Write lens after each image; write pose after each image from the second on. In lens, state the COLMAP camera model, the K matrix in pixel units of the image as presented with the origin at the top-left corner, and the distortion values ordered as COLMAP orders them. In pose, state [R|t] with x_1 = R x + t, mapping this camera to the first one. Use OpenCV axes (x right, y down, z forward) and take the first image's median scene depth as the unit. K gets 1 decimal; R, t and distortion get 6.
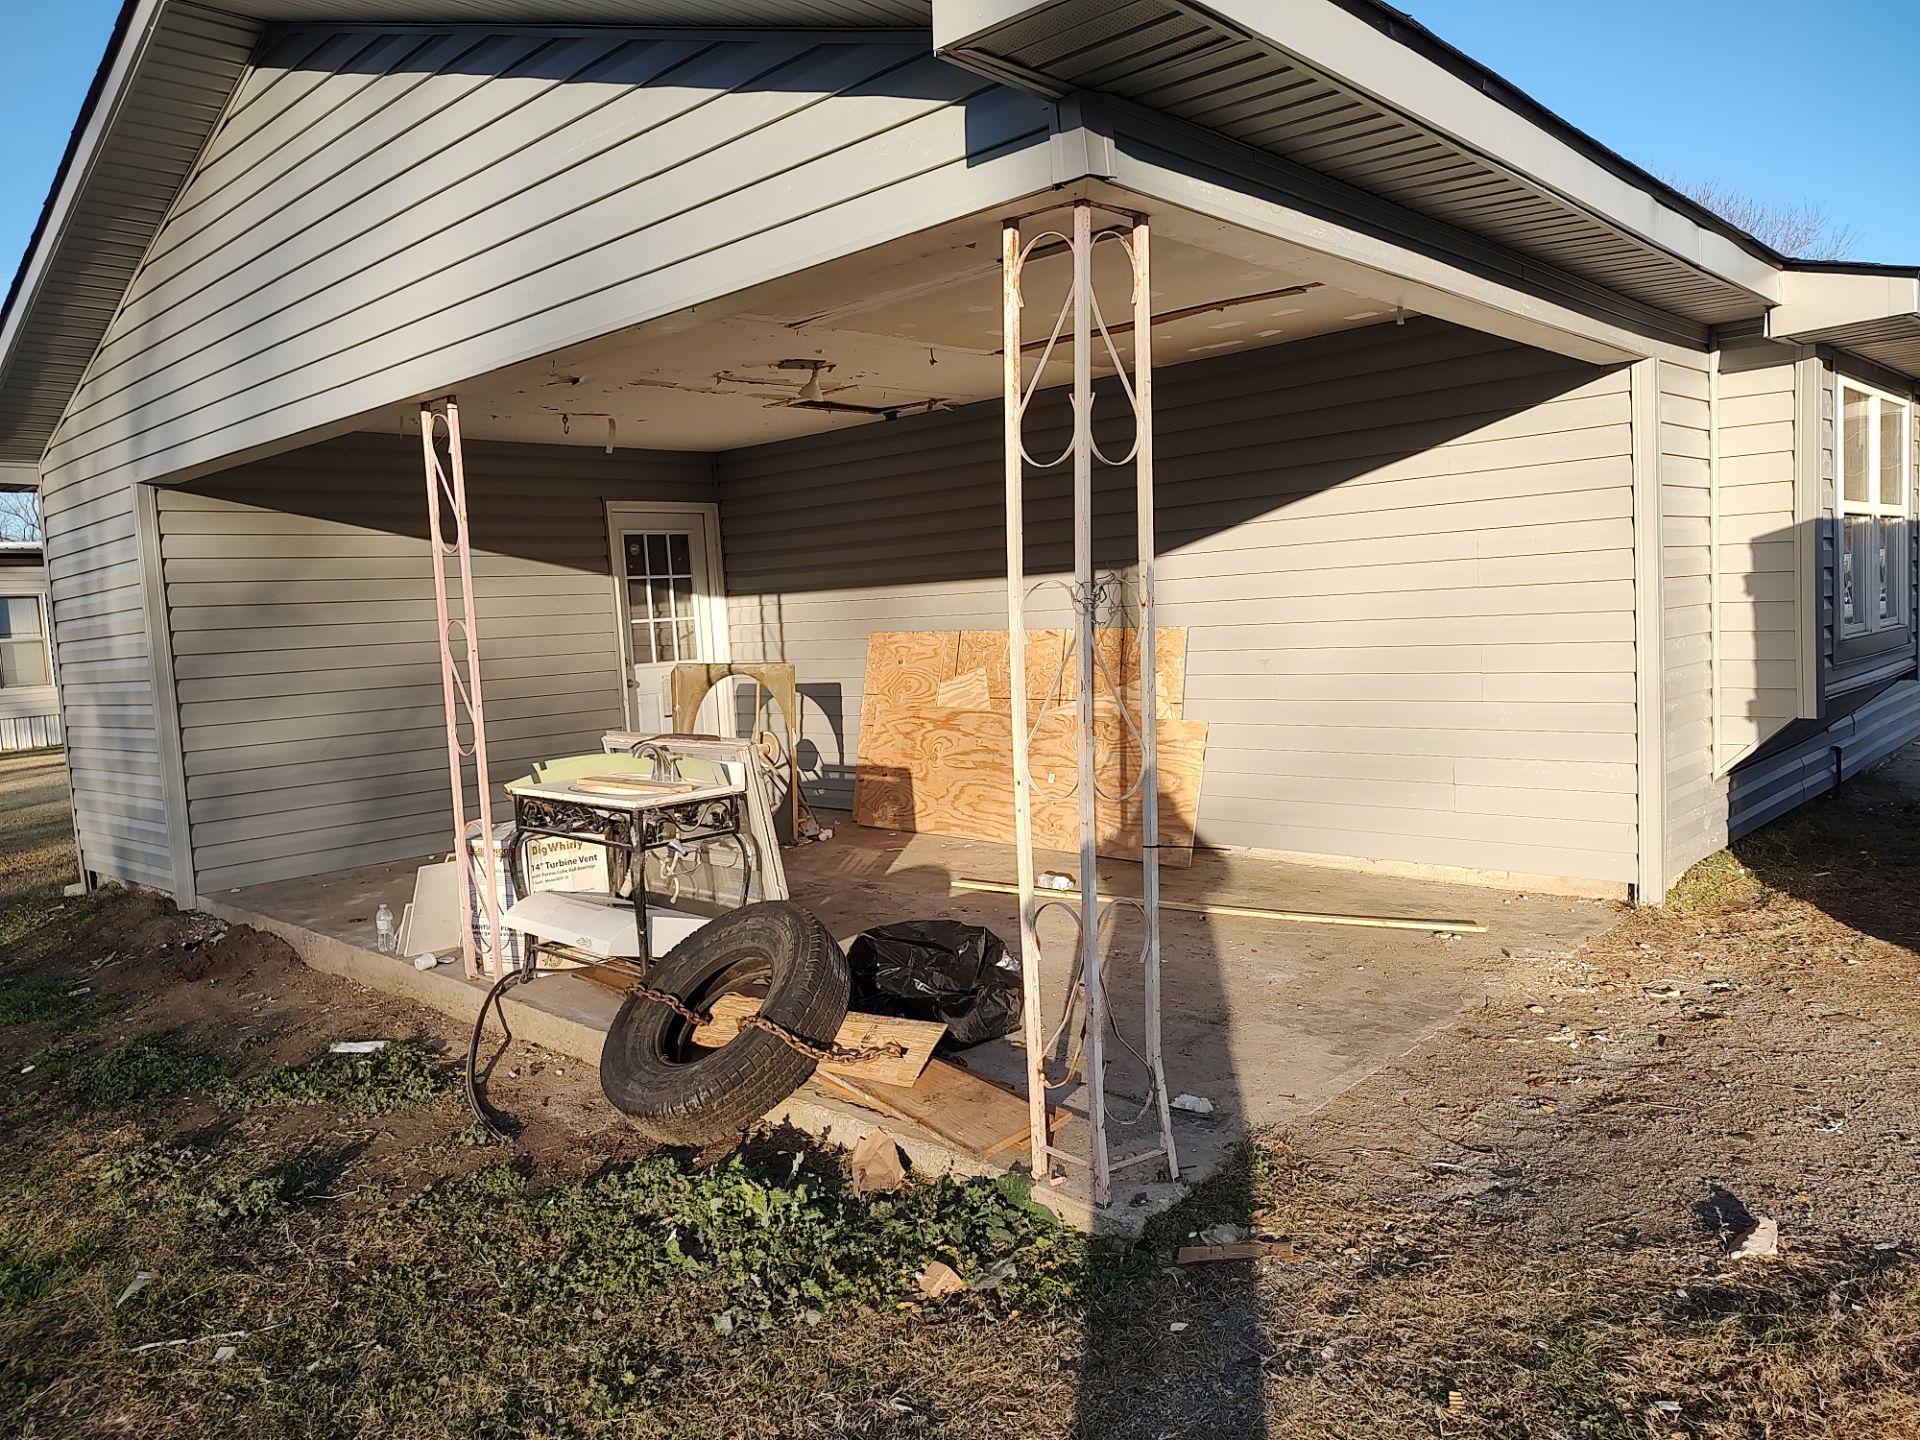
lens RADIAL K [[1343.5, 0, 959.3], [0, 1343.5, 724.6], [0, 0, 1]] dist [0.032764, -0.025651]
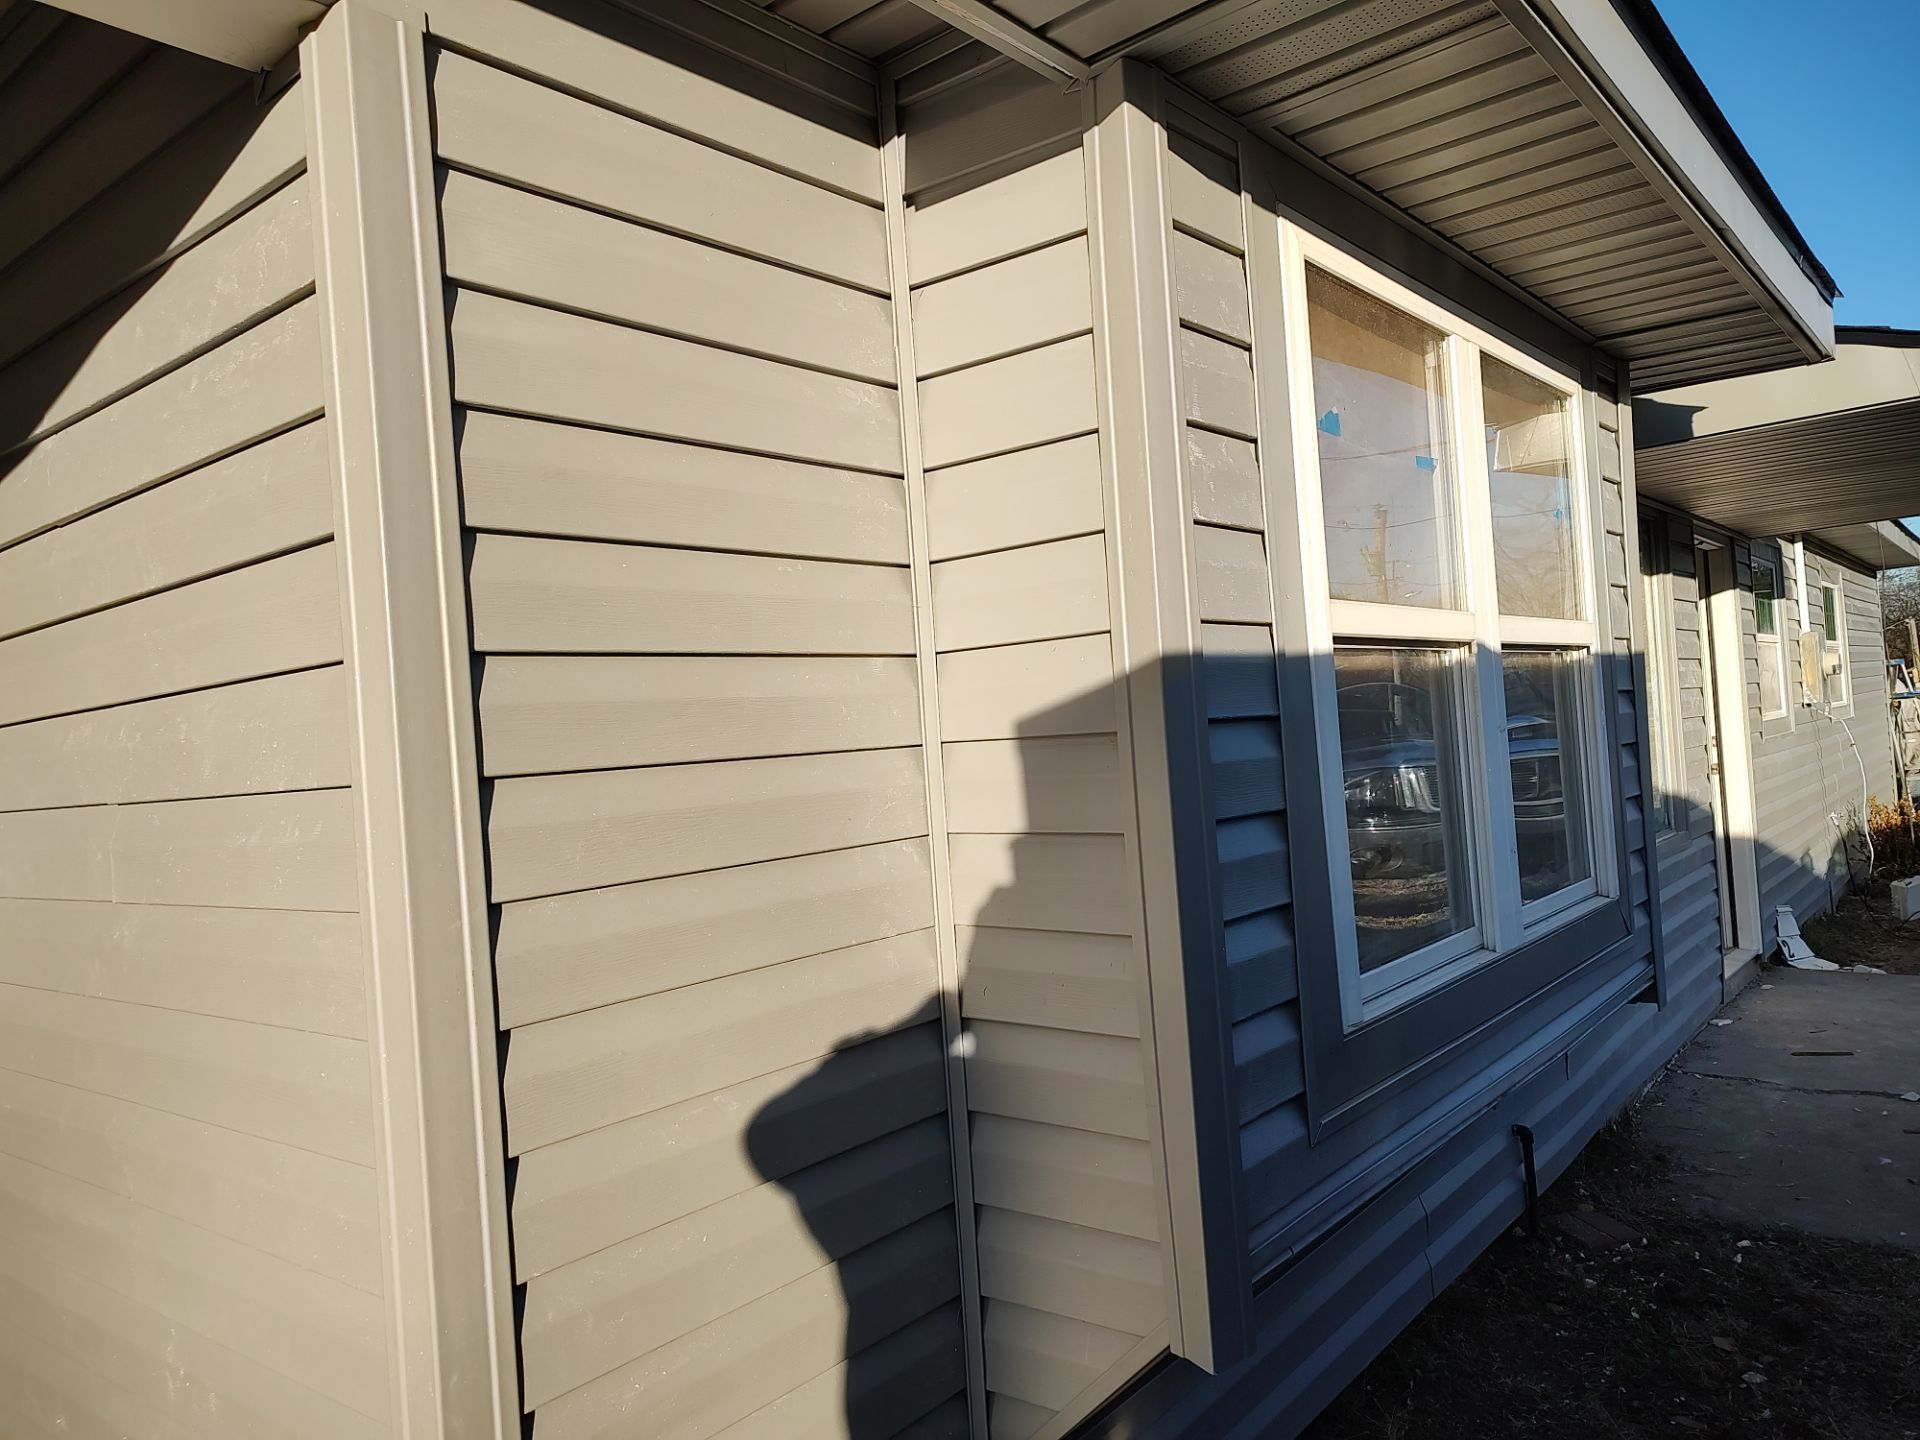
lens RADIAL K [[1343.5, 0, 959.3], [0, 1343.5, 724.6], [0, 0, 1]] dist [0.032764, -0.025651]
pose [[0.997755, -0.011798, 0.065918, 0.534884], [0.018137, 0.995176, -0.096410, -0.104174], [-0.064463, 0.097389, 0.993157, 0.676765]]
